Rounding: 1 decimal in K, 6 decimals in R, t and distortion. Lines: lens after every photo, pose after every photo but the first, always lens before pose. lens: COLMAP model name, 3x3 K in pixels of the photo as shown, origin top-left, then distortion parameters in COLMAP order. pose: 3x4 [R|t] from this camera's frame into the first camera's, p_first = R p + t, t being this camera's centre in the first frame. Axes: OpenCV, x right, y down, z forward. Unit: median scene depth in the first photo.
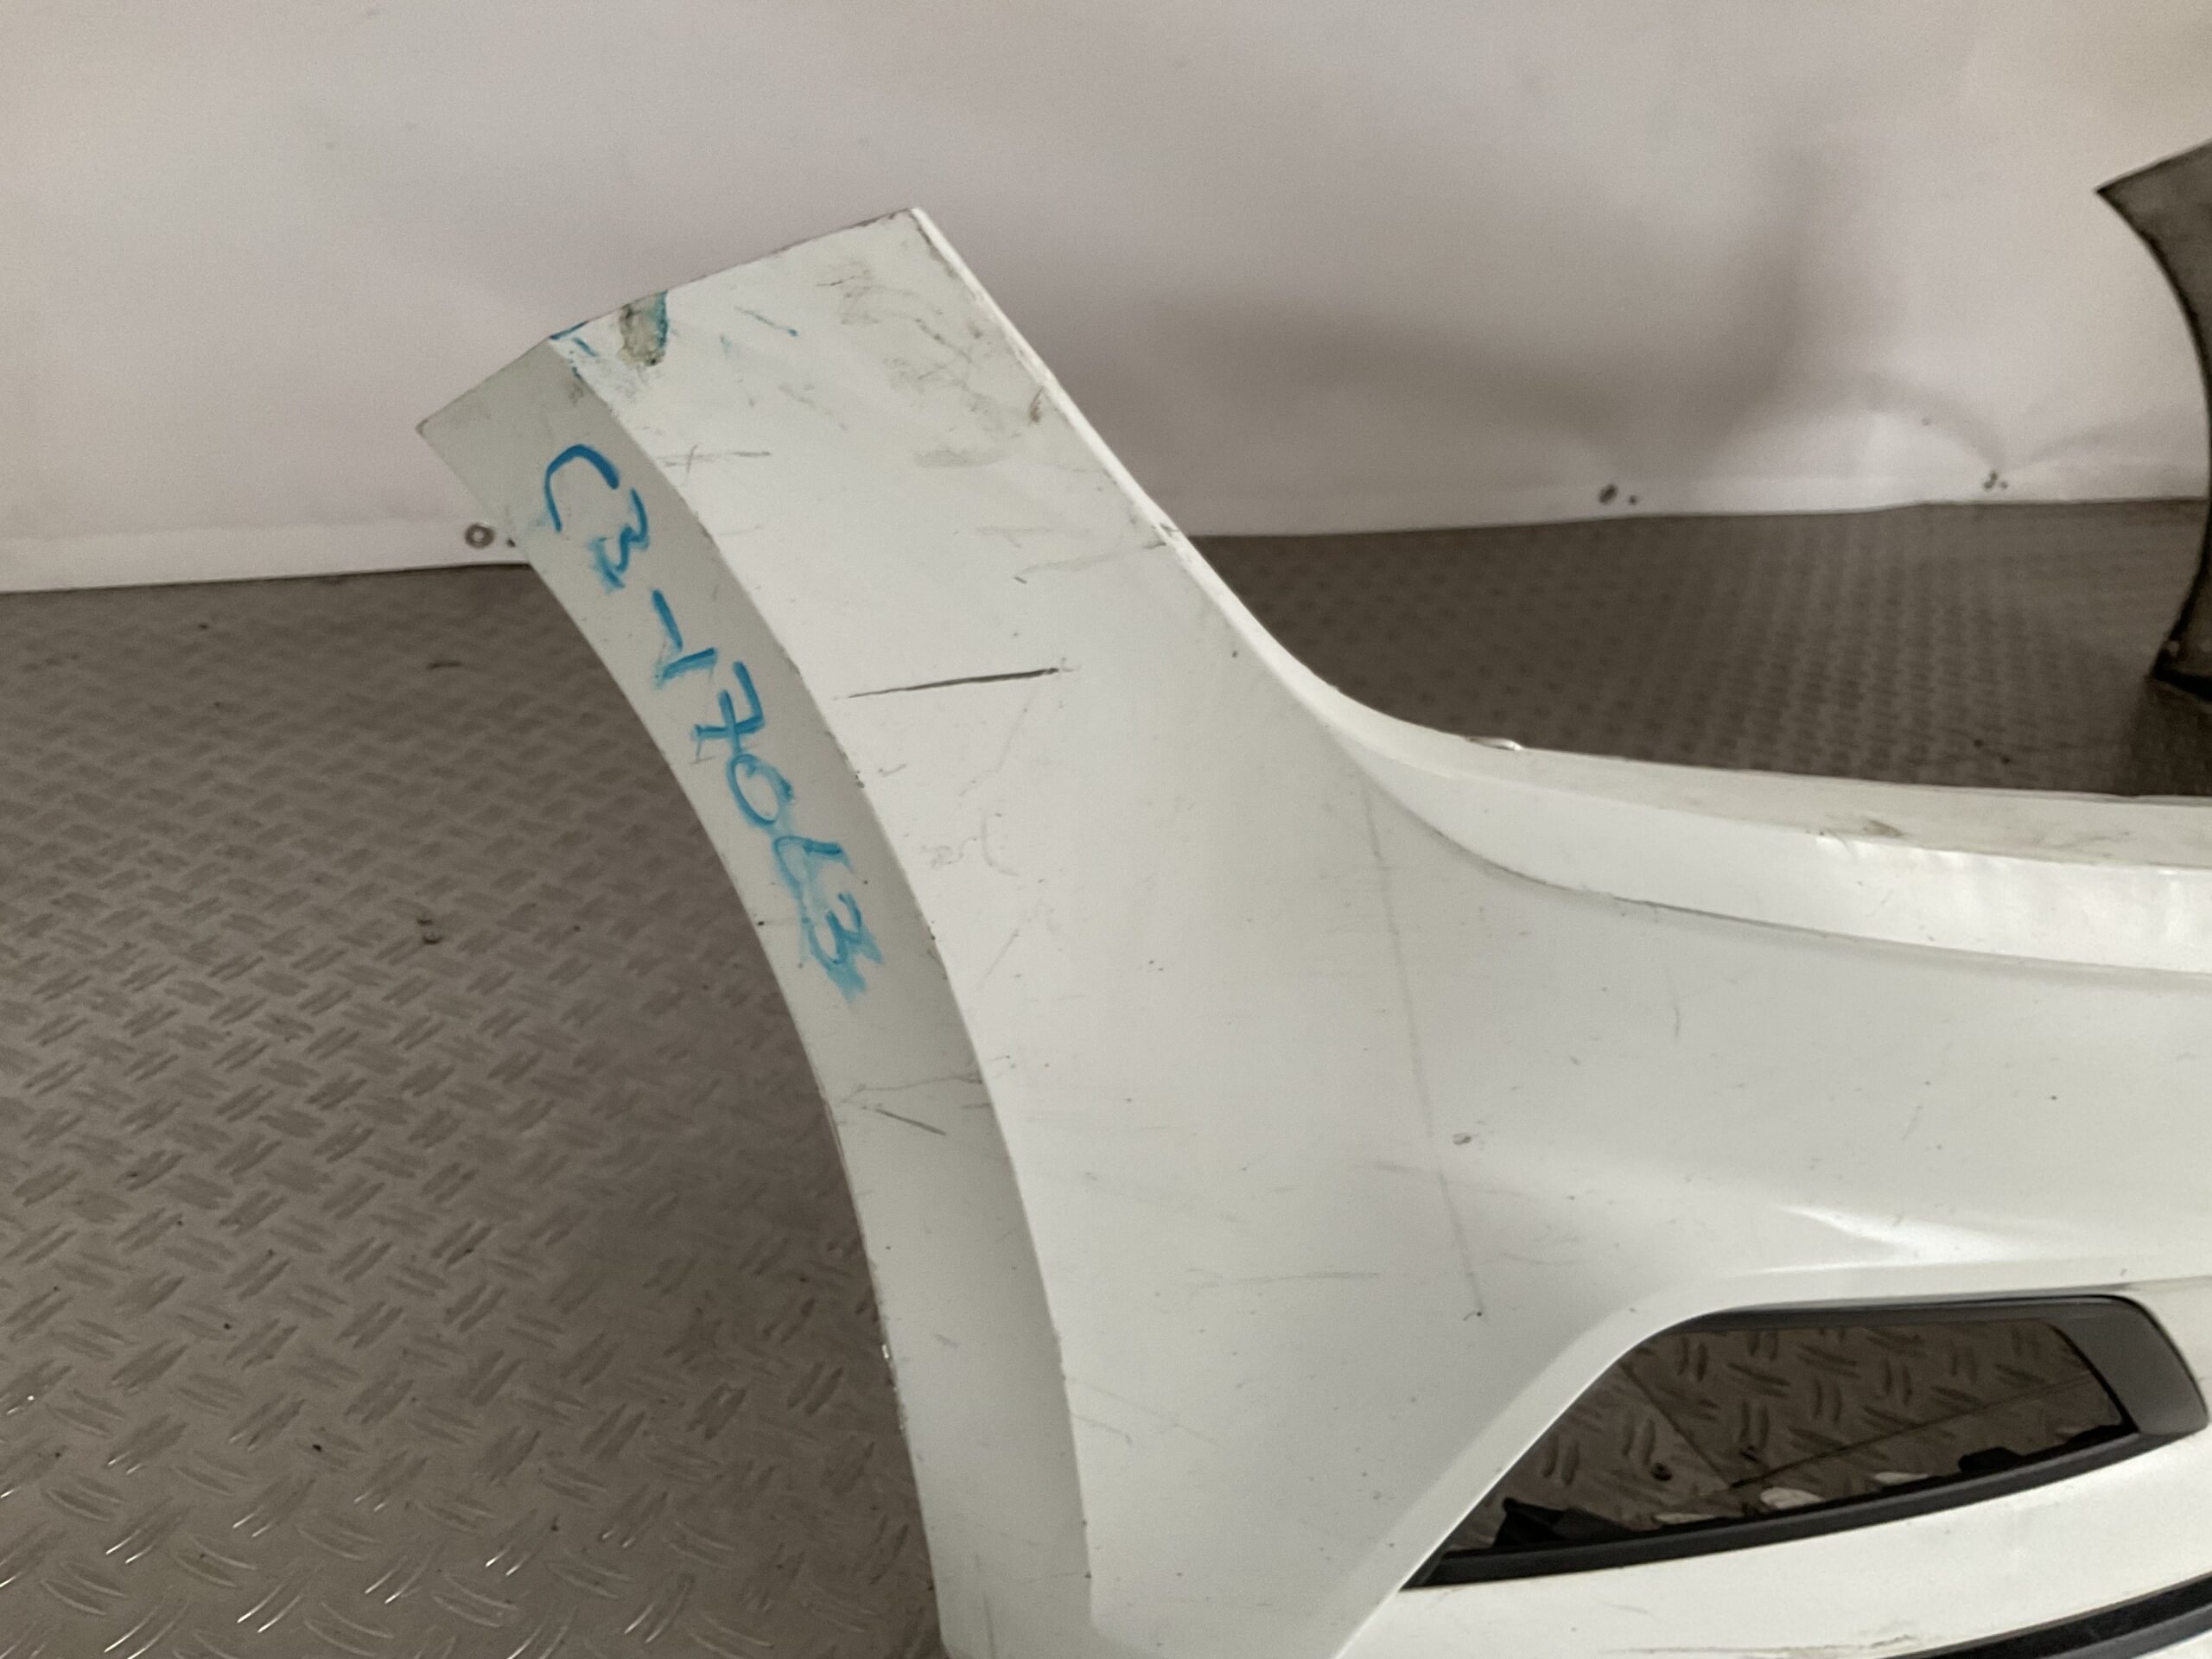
lens RADIAL K [[1896.6, 0, 1108.0], [0, 1896.6, 888.9], [0, 0, 1]] dist [0.074024, -0.140471]
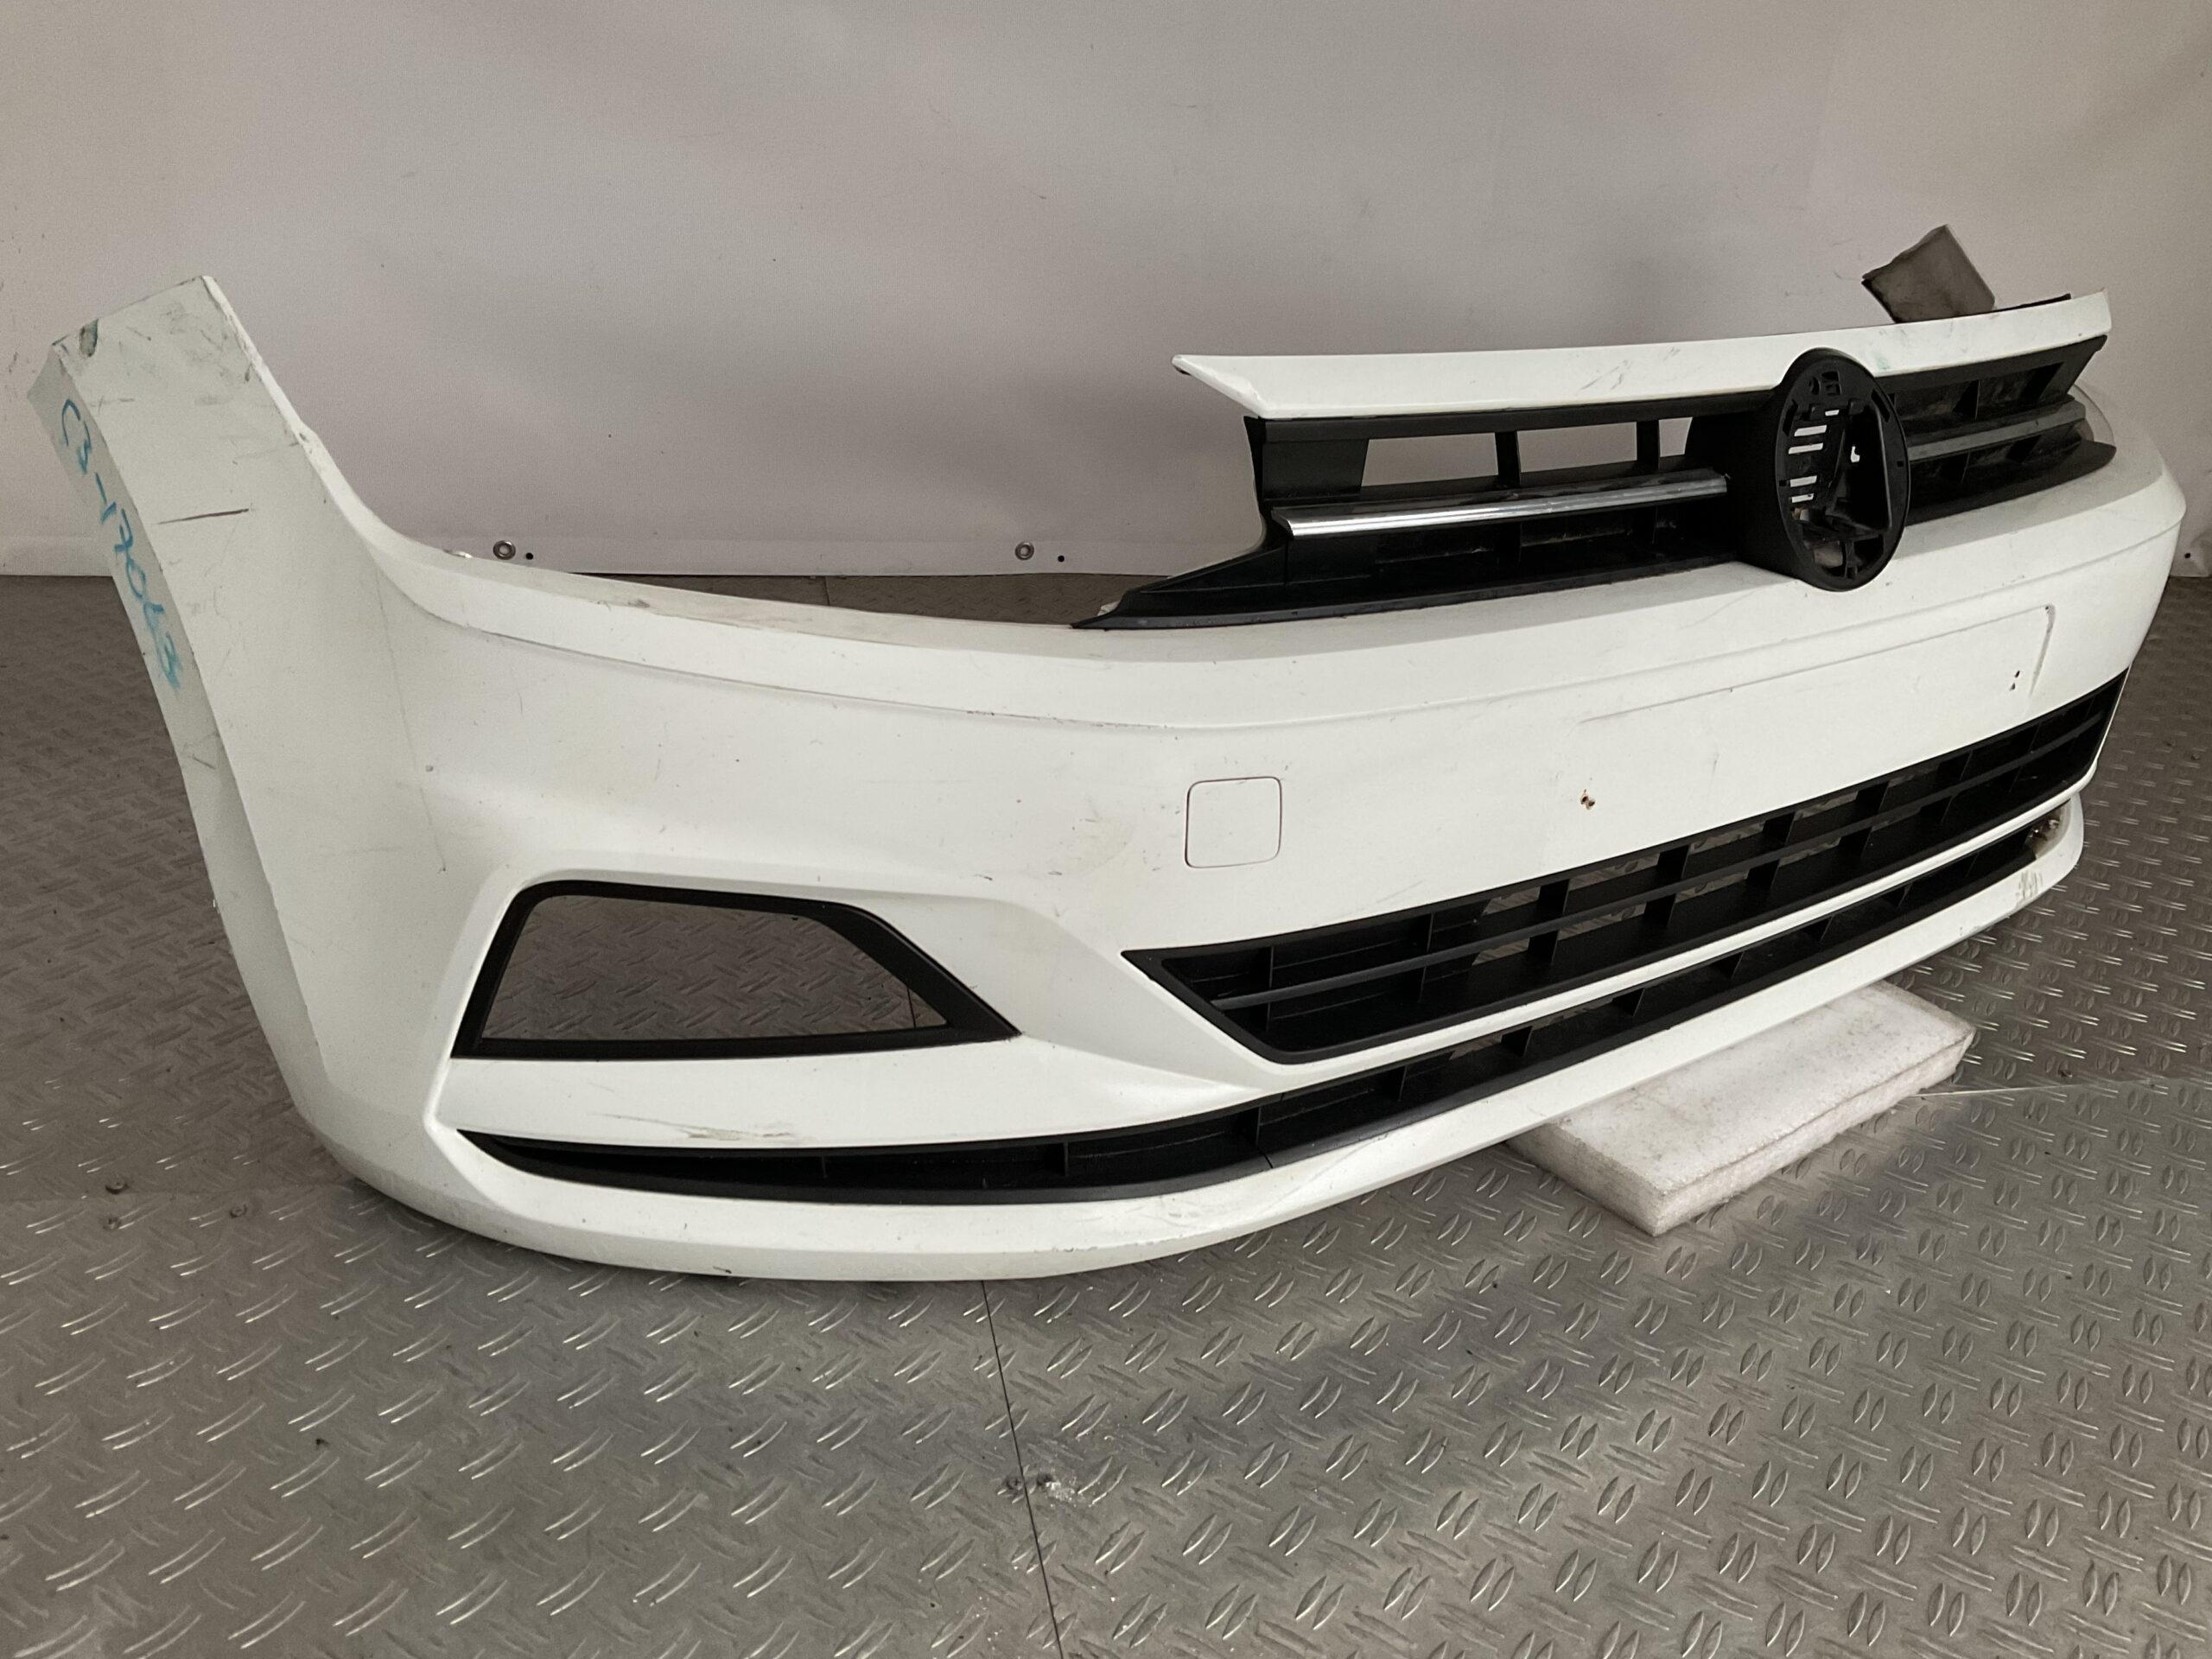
lens RADIAL K [[1896.6, 0, 1108.0], [0, 1896.6, 888.9], [0, 0, 1]] dist [0.074024, -0.140471]
pose [[0.973061, 0.054794, -0.223940, 1.209067], [-0.068661, 0.996144, -0.054608, 0.295437], [0.220085, 0.068512, 0.973072, -0.621209]]
